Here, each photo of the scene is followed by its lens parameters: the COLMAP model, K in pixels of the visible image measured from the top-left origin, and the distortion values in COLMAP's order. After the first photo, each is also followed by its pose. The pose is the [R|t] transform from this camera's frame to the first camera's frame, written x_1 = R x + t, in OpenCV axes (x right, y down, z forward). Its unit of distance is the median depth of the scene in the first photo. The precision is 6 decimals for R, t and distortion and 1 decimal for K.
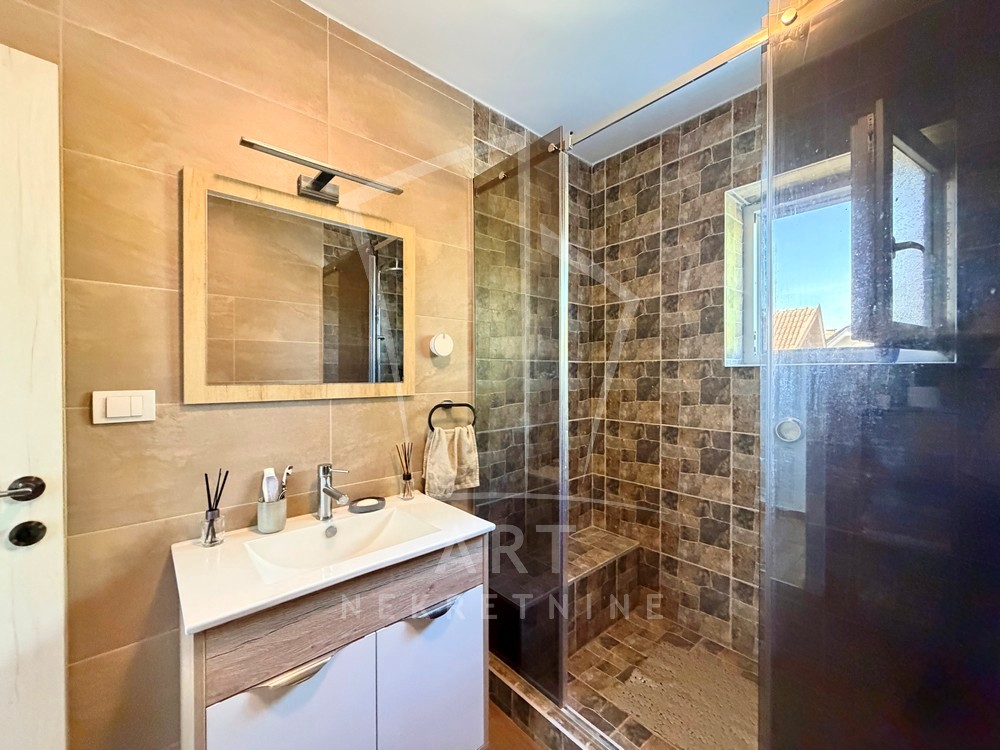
lens RADIAL K [[403.1, 0, 500.0], [0, 403.1, 375.0], [0, 0, 1]] dist [-0.000291, -0.000095]
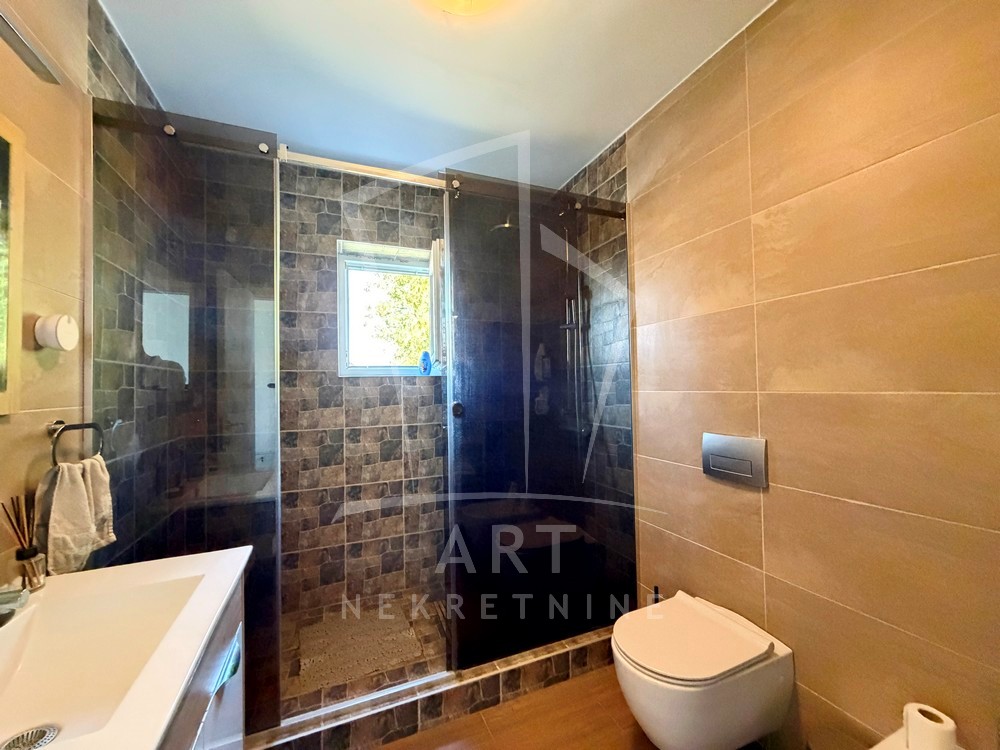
lens RADIAL K [[397.6, 0, 495.6], [0, 397.6, 376.3], [0, 0, 1]] dist [-0.001628, -0.000266]
pose [[0.327445, 0.019289, 0.944674, -0.450911], [0.028312, 0.999142, -0.030214, 0.028732], [-0.944446, 0.036640, 0.326618, 0.131121]]
